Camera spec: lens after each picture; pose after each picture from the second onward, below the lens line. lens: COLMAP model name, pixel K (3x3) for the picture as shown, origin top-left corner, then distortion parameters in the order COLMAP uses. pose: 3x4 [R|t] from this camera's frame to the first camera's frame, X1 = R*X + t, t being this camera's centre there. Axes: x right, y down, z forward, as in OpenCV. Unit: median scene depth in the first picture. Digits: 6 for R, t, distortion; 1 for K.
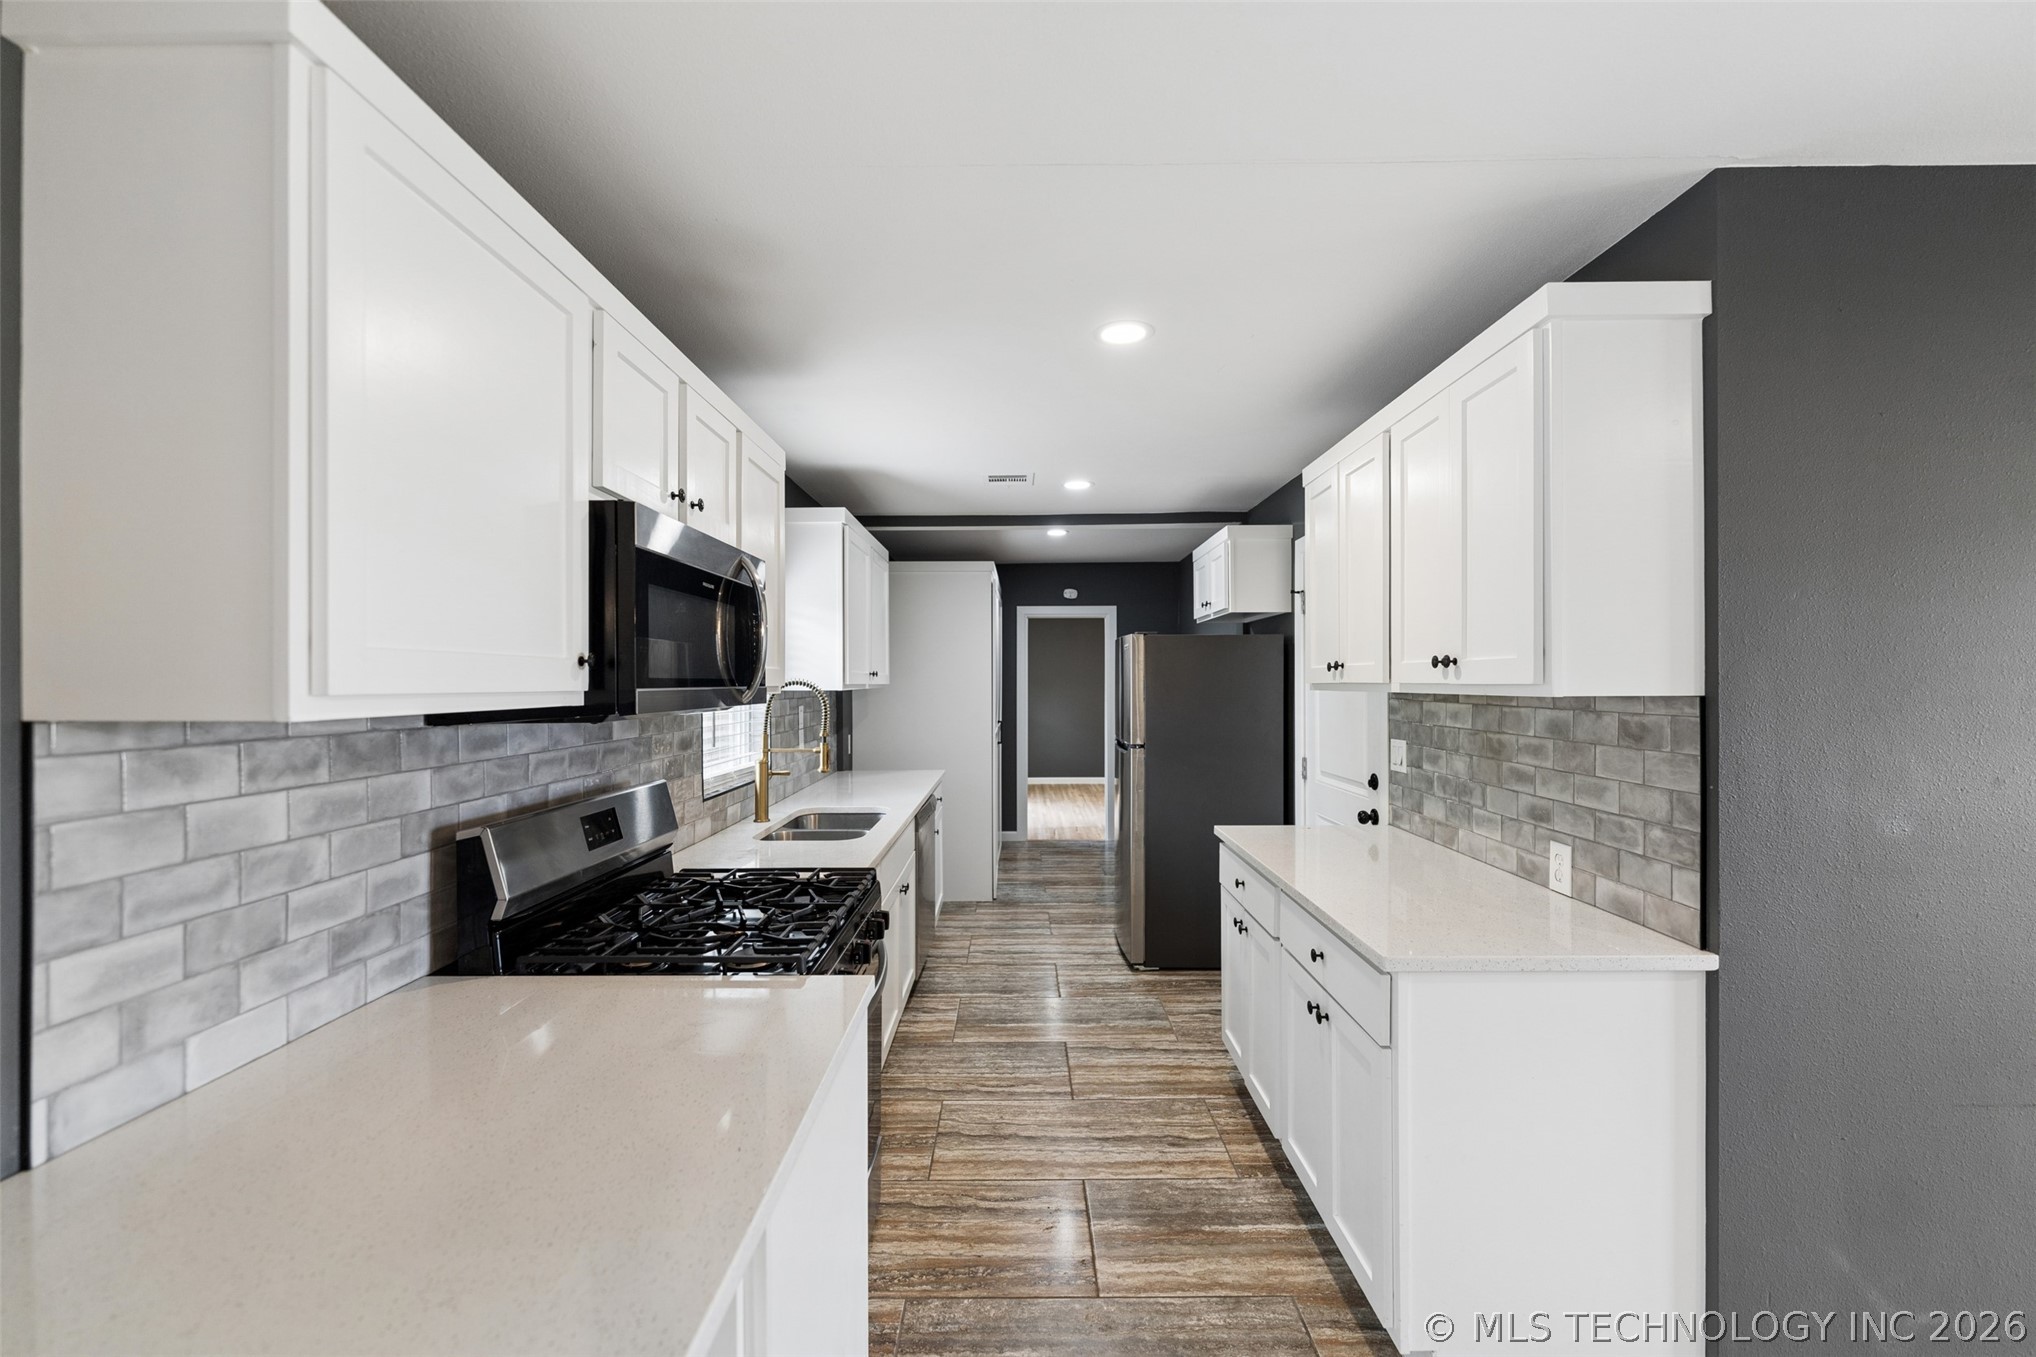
lens RADIAL K [[821.1, 0, 1018.0], [0, 821.1, 678.5], [0, 0, 1]] dist [-0.000929, -0.000157]
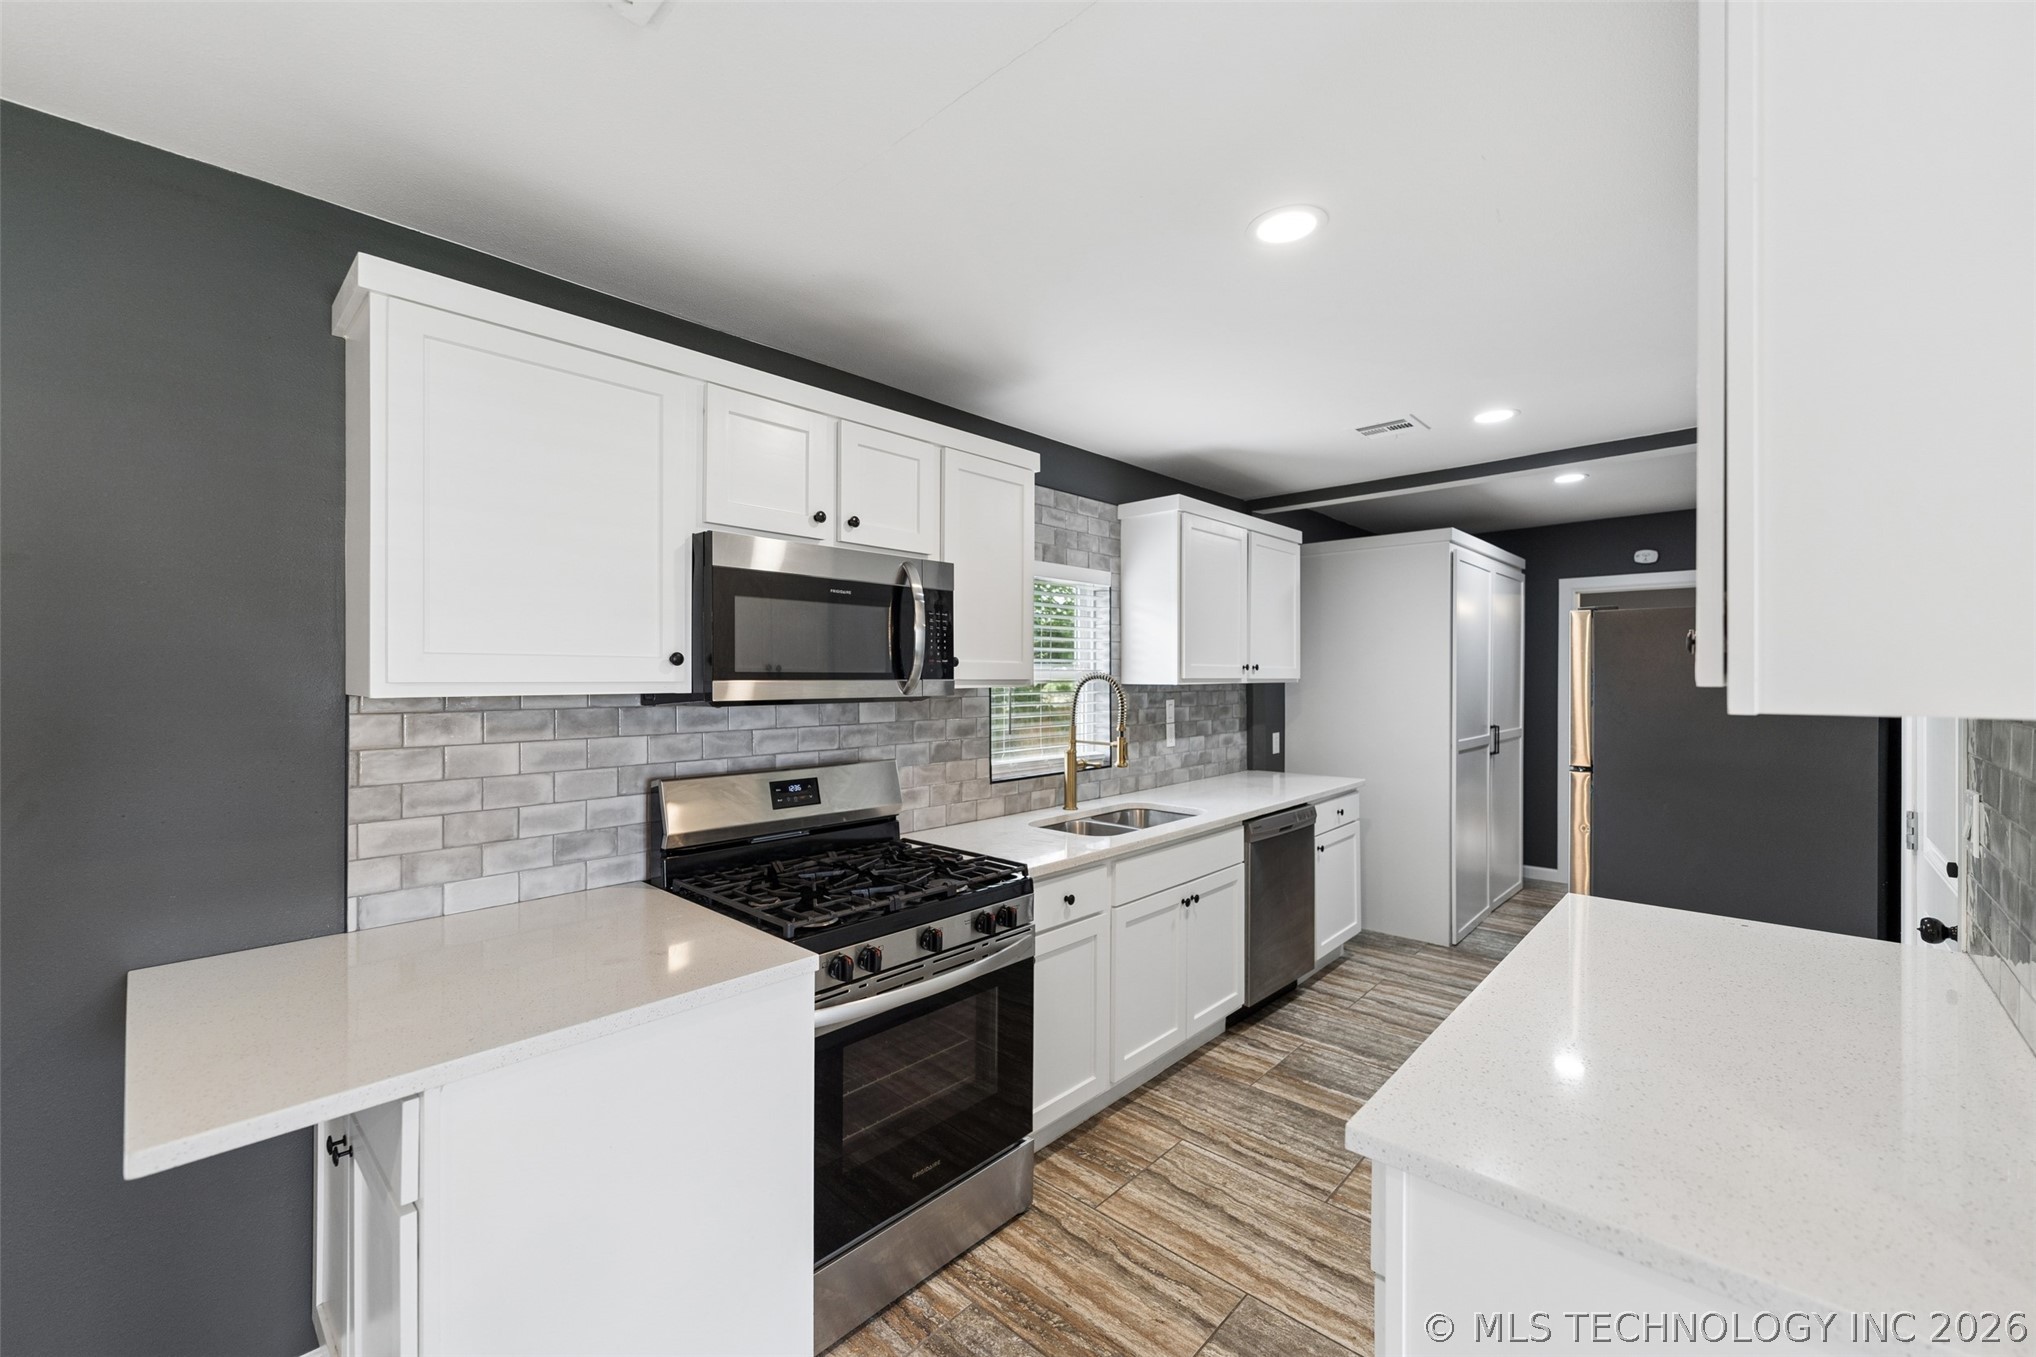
lens RADIAL K [[821.5, 0, 1013.5], [0, 821.5, 671.8], [0, 0, 1]] dist [0.000907, -0.000043]
pose [[0.733856, 0.003093, -0.679298, 0.584991], [-0.002277, 0.999995, 0.002093, -0.003967], [0.679301, 0.000011, 0.733859, 0.318078]]
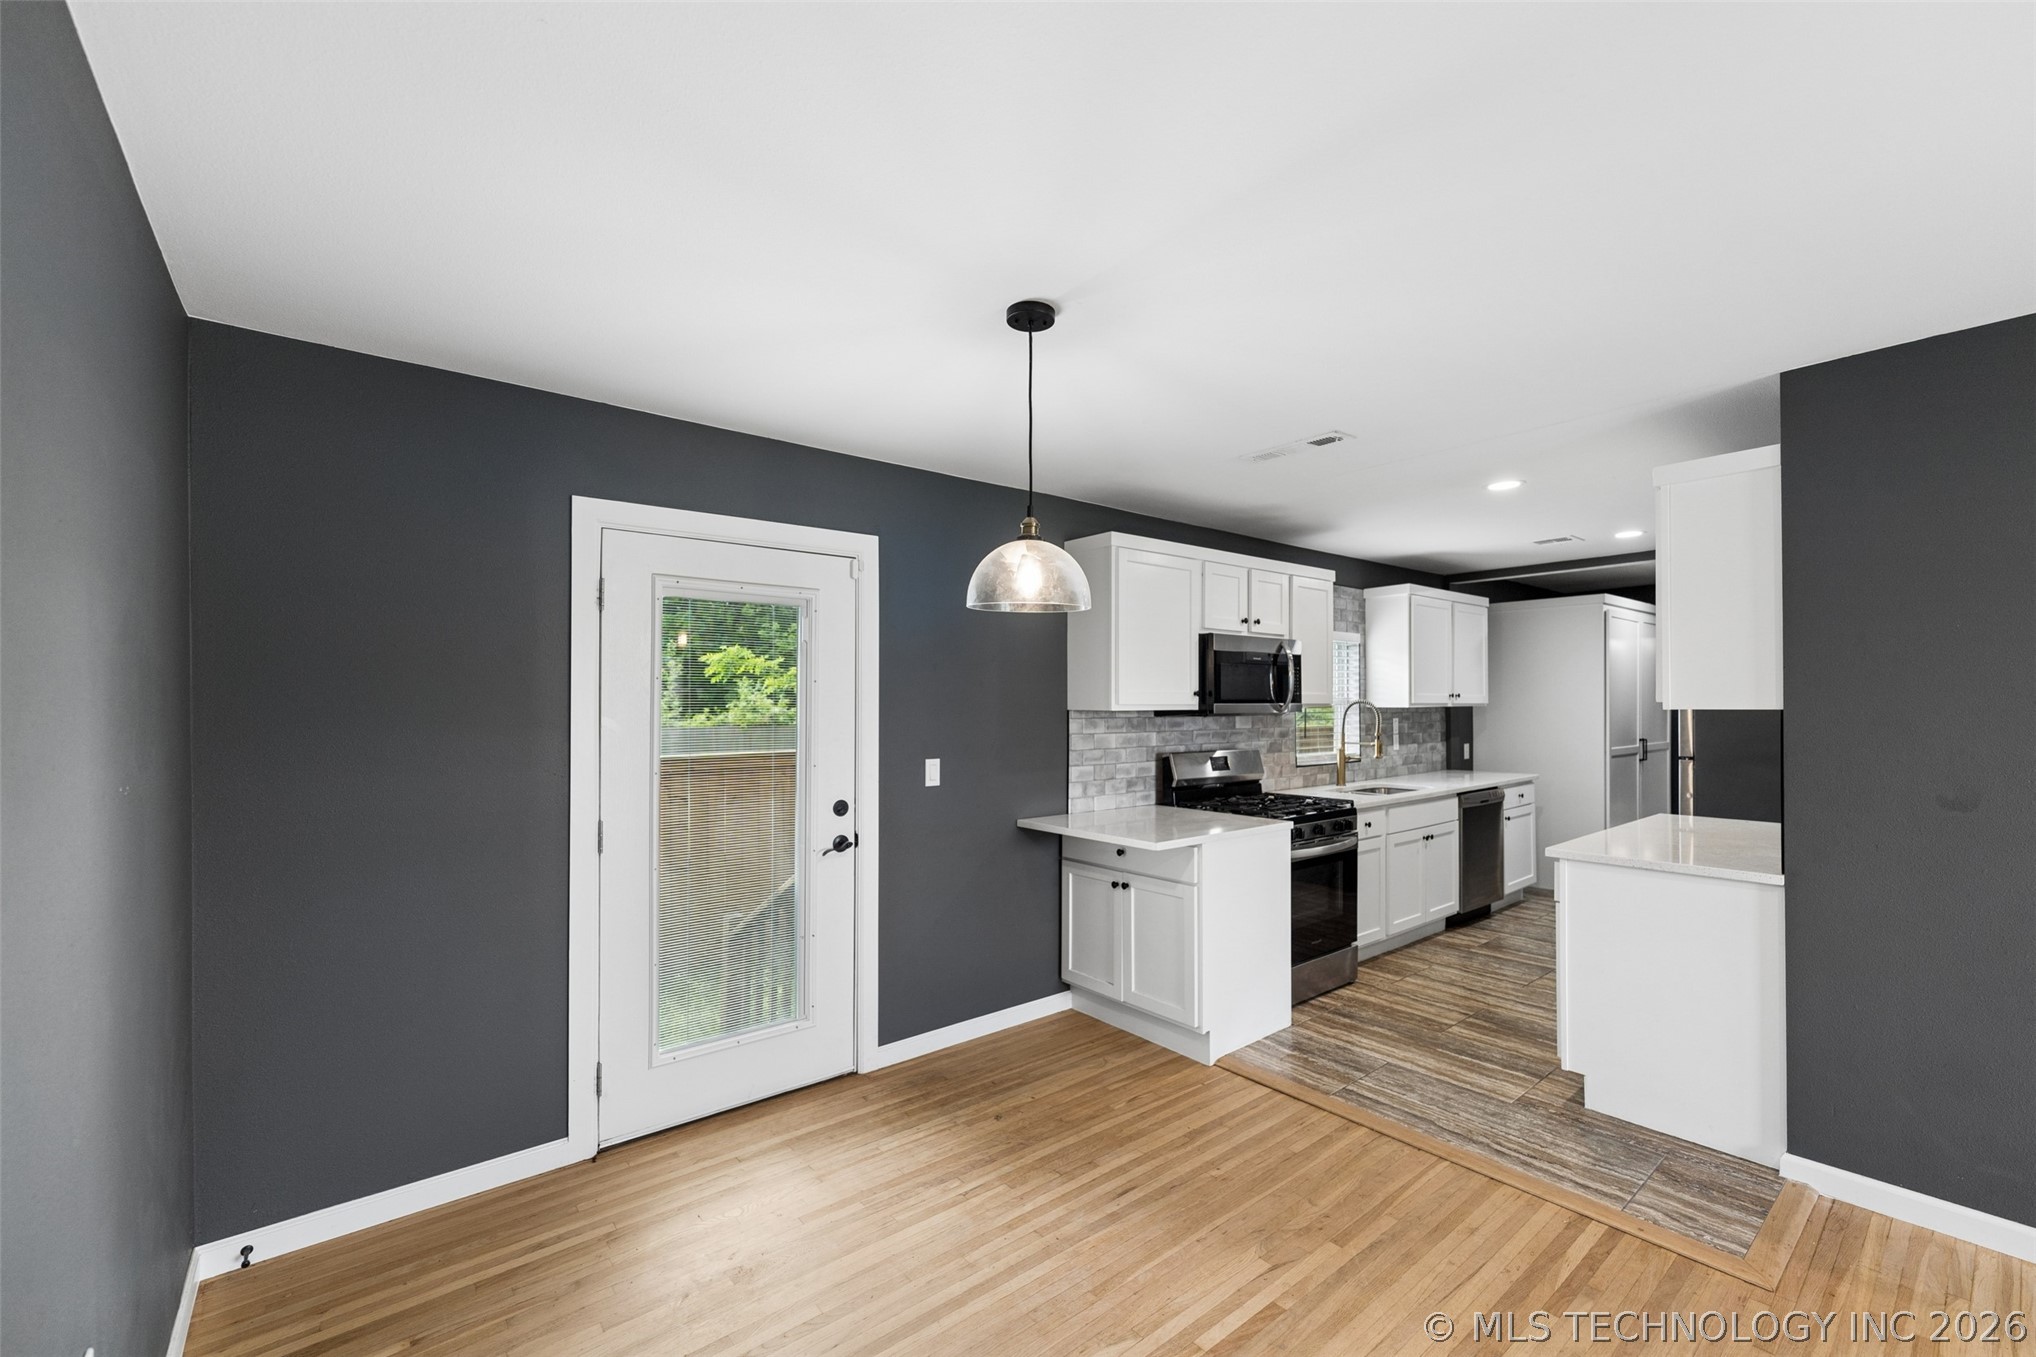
lens RADIAL K [[837.7, 0, 1021.0], [0, 837.7, 696.7], [0, 0, 1]] dist [0.001133, 0.000081]
pose [[0.634375, -0.002555, -0.773021, 0.997167], [0.001574, 0.999997, -0.002013, -0.004883], [0.773024, 0.000060, 0.634377, -0.971260]]
